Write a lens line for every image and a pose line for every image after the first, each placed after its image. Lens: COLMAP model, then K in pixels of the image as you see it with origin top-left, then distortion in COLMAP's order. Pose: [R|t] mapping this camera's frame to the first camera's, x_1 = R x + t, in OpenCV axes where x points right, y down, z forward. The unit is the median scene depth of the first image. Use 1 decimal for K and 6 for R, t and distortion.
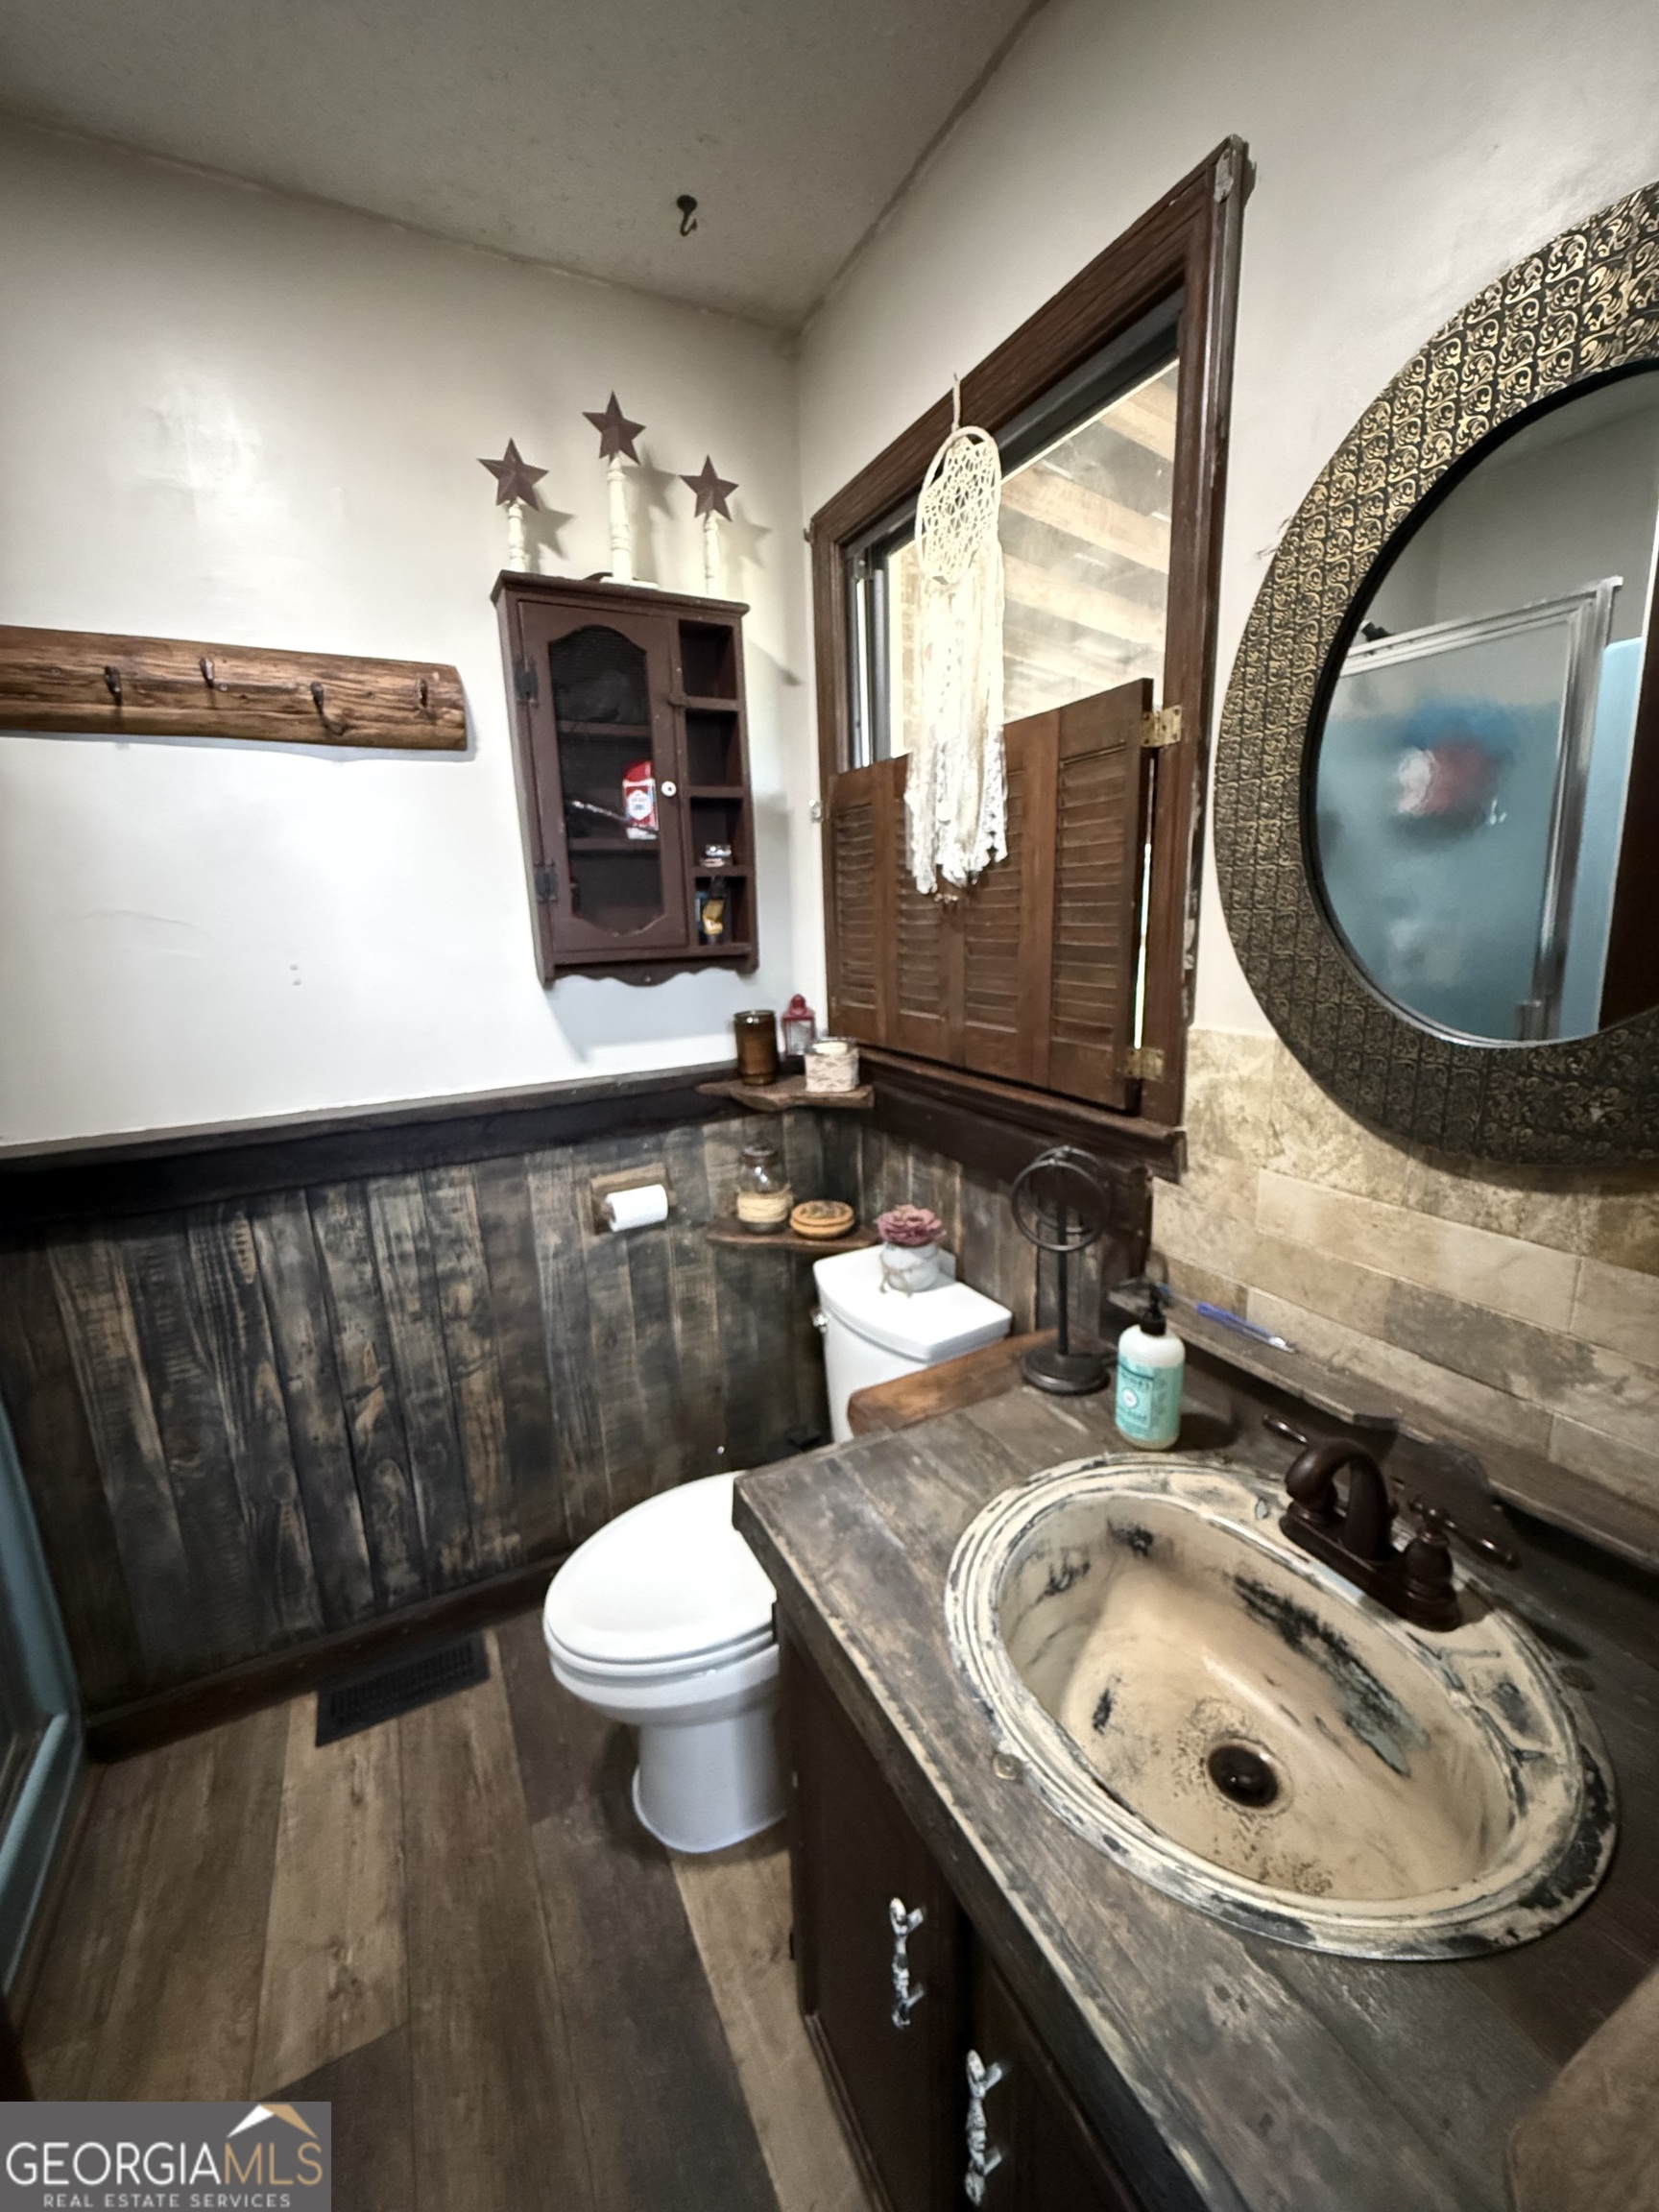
lens RADIAL K [[879.6, 0, 832.3], [0, 879.6, 1106.4], [0, 0, 1]] dist [-0.000263, 0.000102]
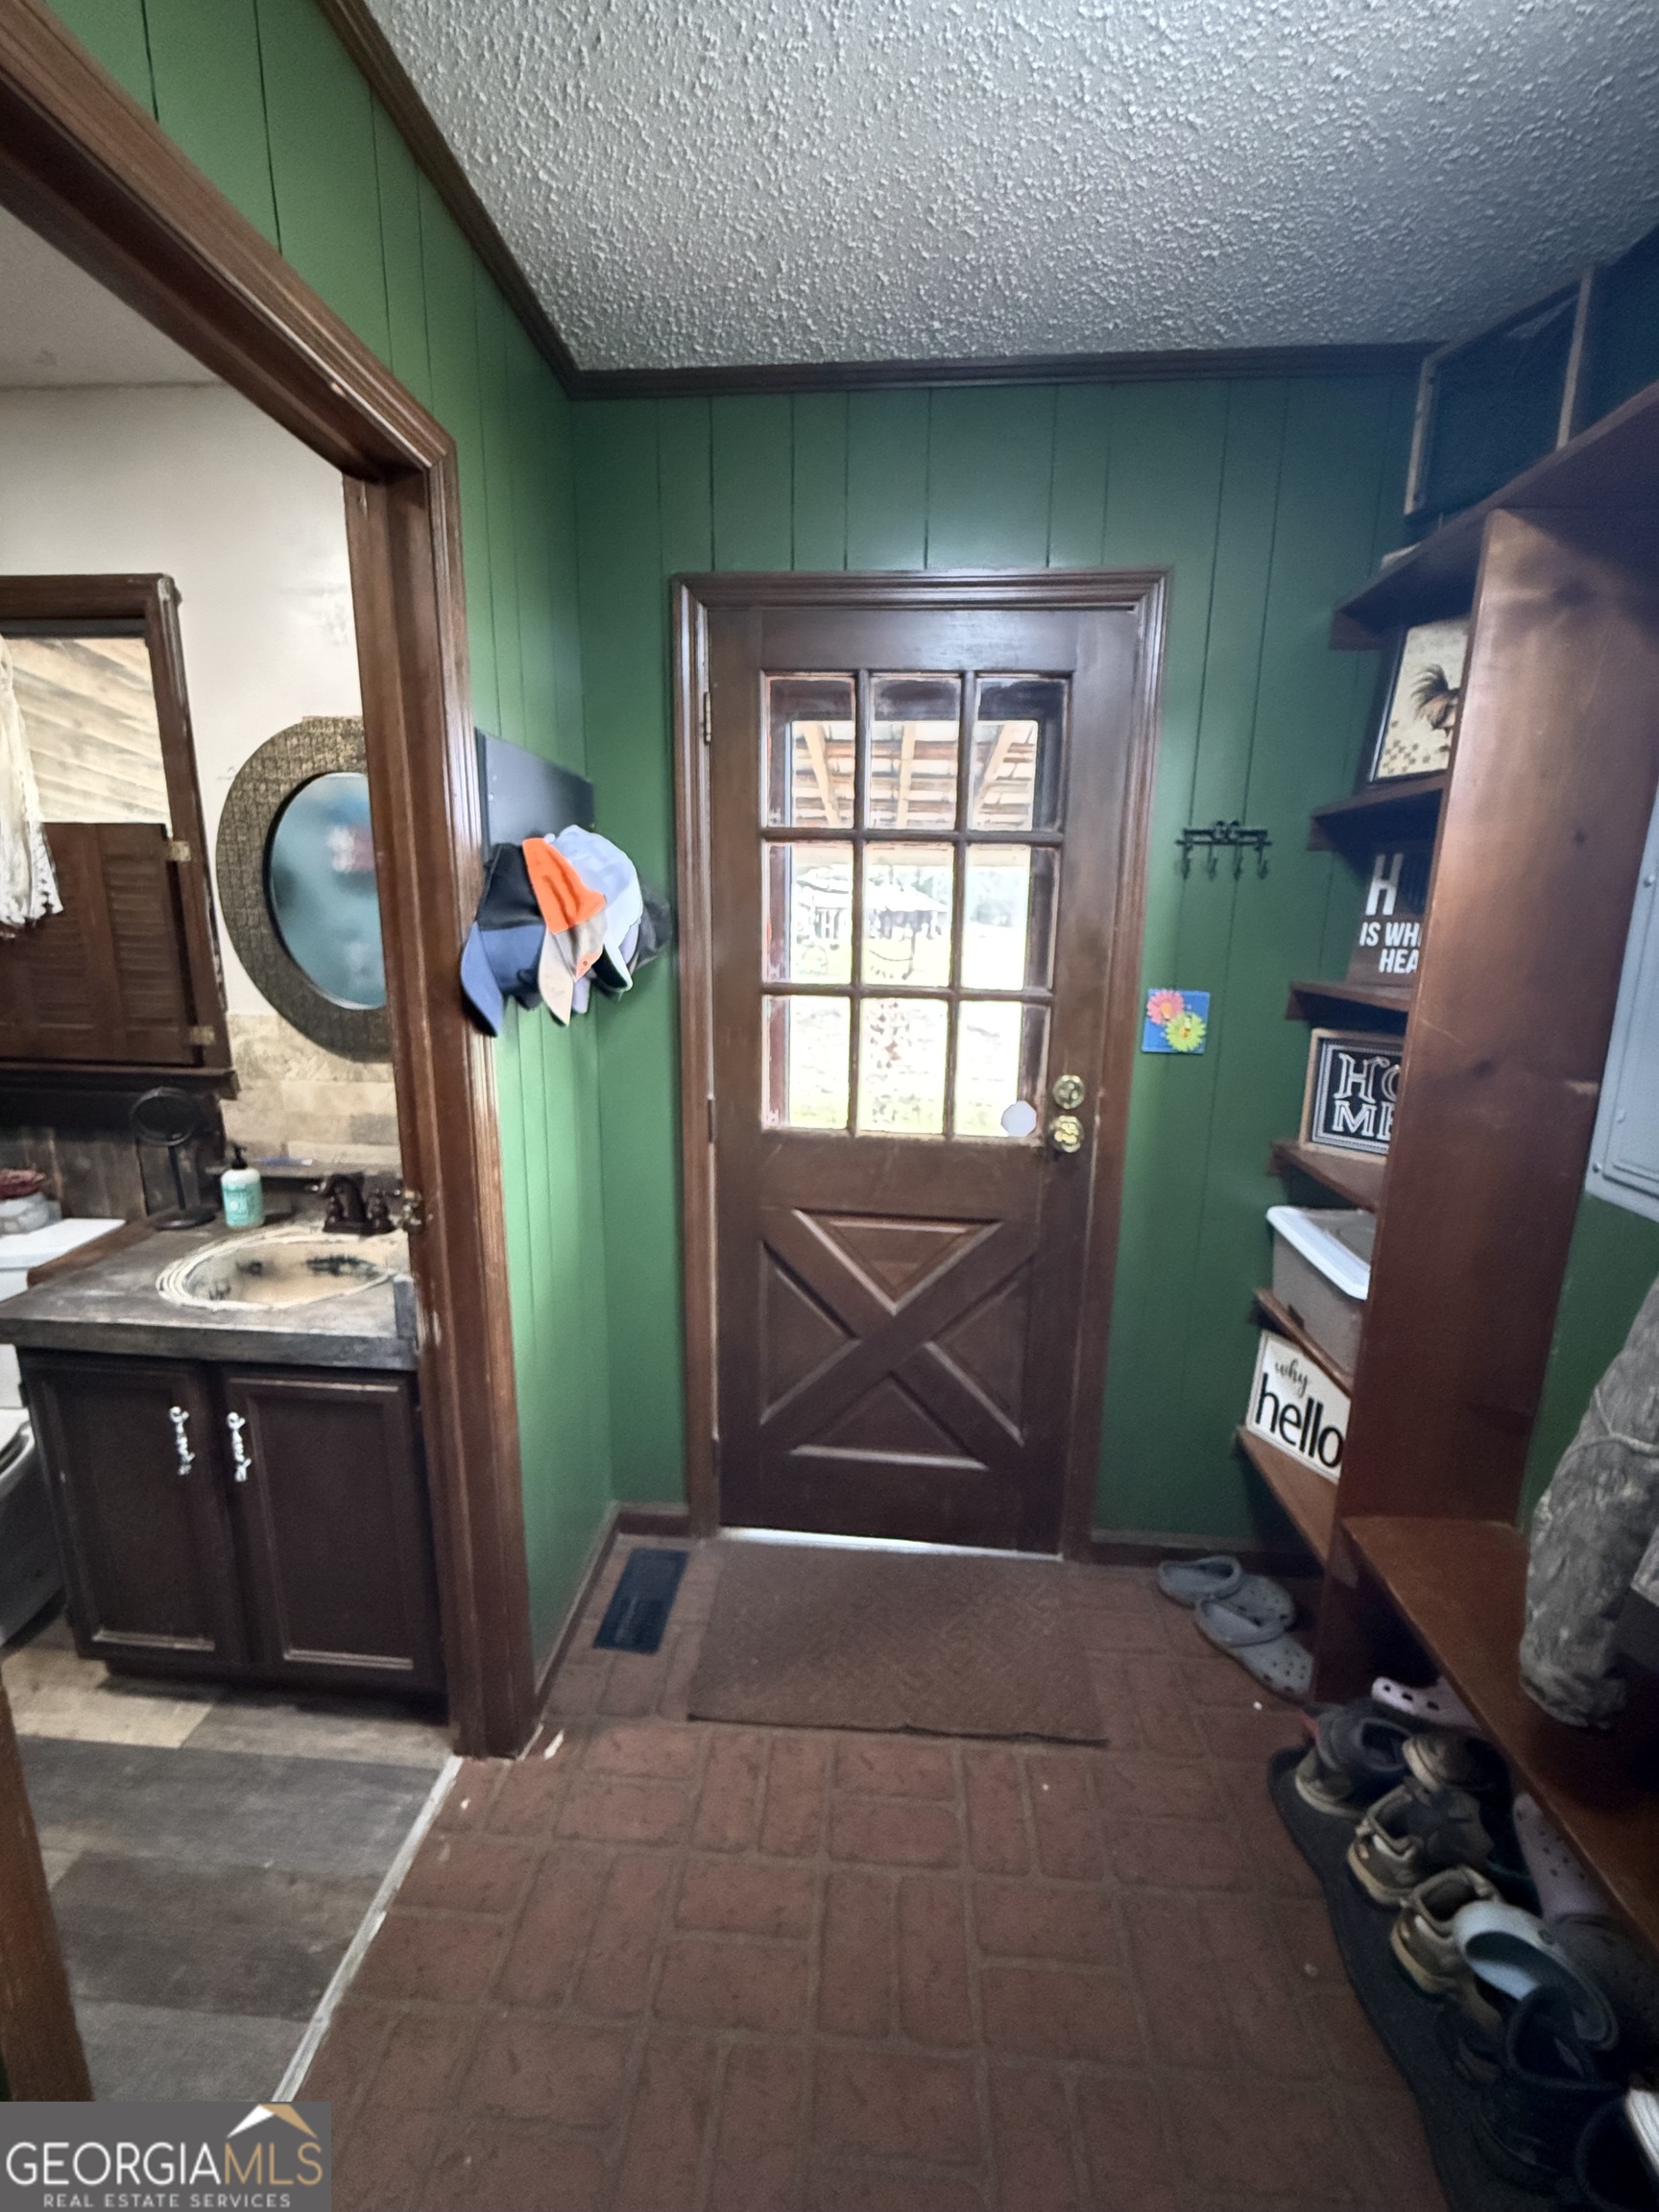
lens RADIAL K [[879.6, 0, 826.4], [0, 879.6, 1101.7], [0, 0, 1]] dist [-0.000263, 0.000102]
pose [[0.517425, -0.142112, 0.843846, -0.569114], [0.157452, 0.985088, 0.069353, 0.176505], [-0.841118, 0.096980, 0.532085, -1.108394]]
